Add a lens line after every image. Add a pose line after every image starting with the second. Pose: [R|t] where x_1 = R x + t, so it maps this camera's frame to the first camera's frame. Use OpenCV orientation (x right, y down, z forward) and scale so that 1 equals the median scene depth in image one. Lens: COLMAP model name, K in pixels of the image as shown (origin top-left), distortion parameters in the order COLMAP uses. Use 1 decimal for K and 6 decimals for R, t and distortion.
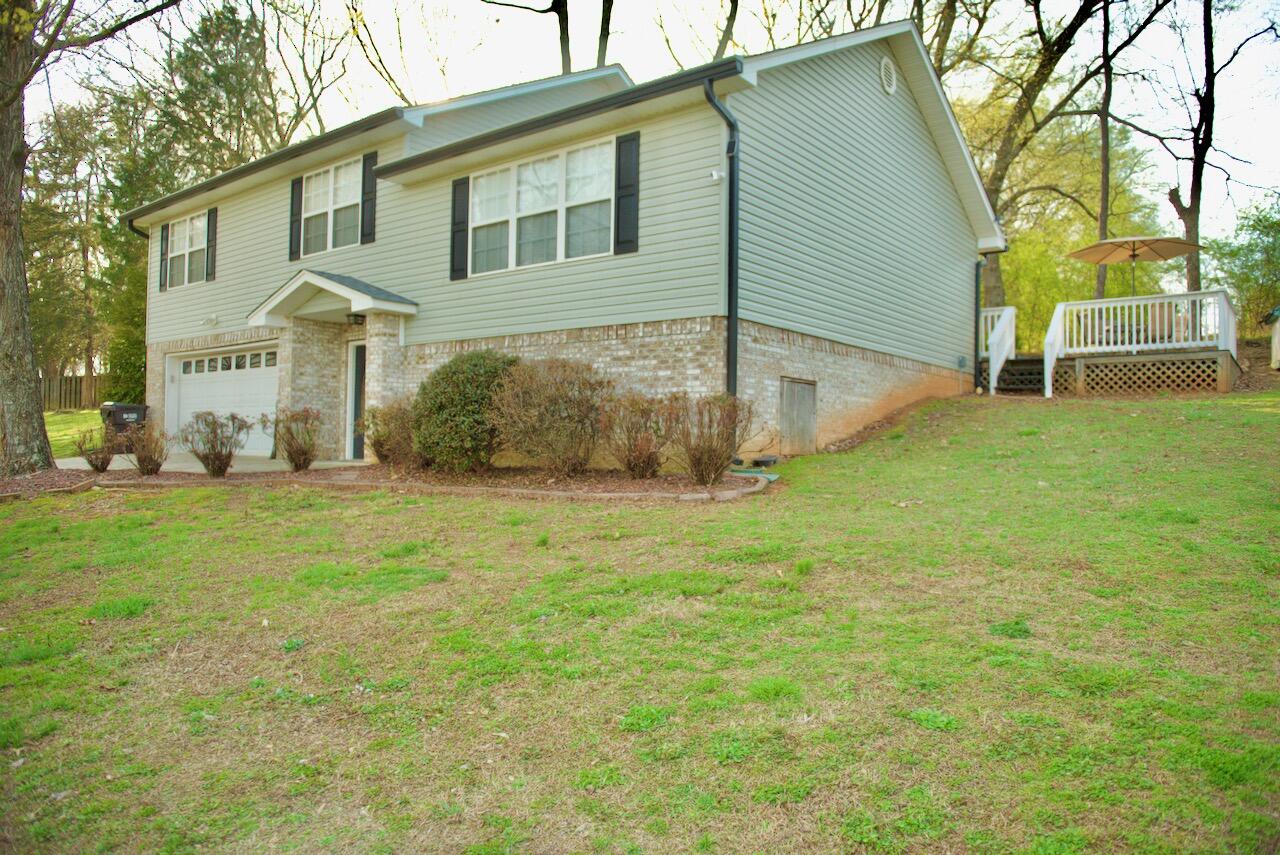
lens RADIAL K [[863.4, 0, 643.1], [0, 863.4, 429.0], [0, 0, 1]] dist [-0.045359, -0.014409]
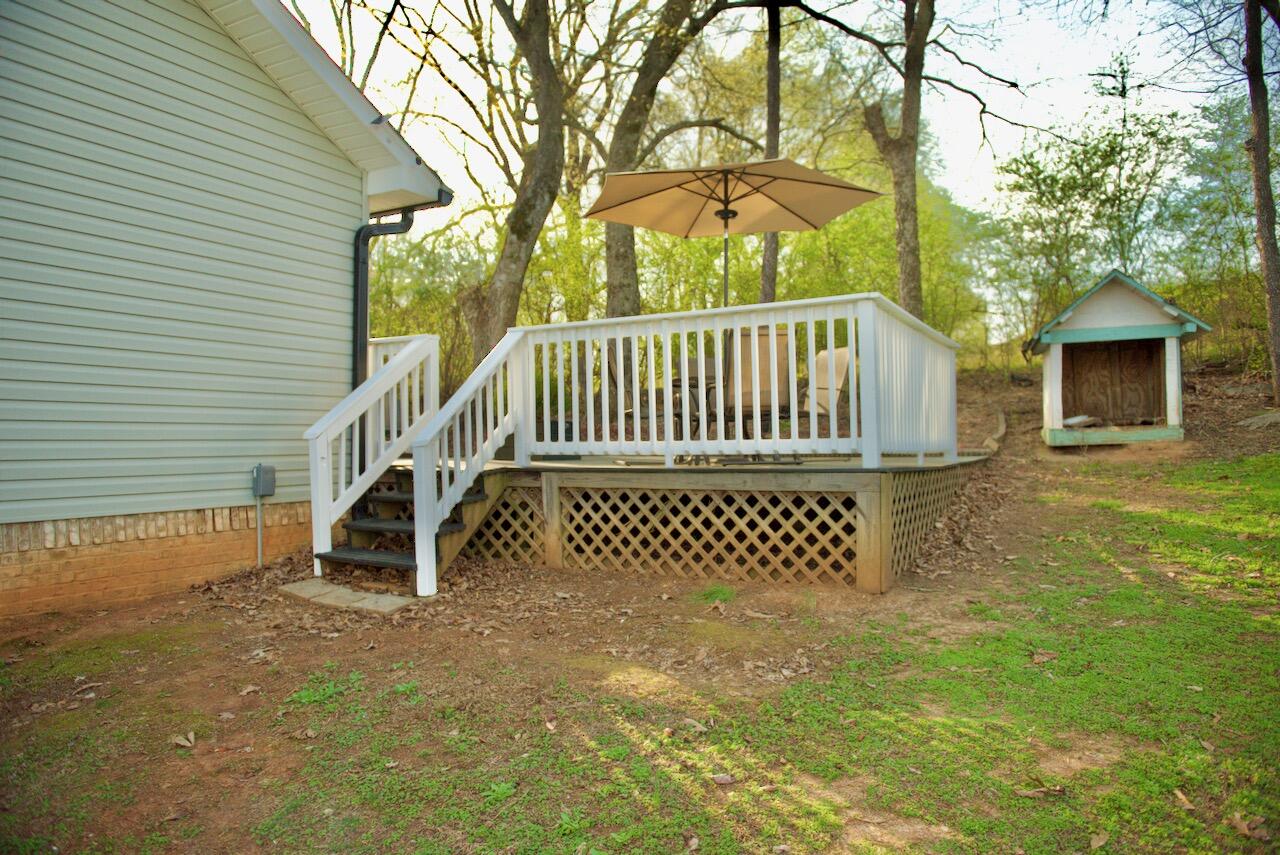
lens RADIAL K [[863.4, 0, 637.3], [0, 863.4, 428.8], [0, 0, 1]] dist [-0.045359, -0.014409]
pose [[0.987919, -0.018016, 0.153921, 0.512523], [0.017429, 0.999835, 0.005163, -0.108326], [-0.153988, -0.002418, 0.988070, 0.631308]]
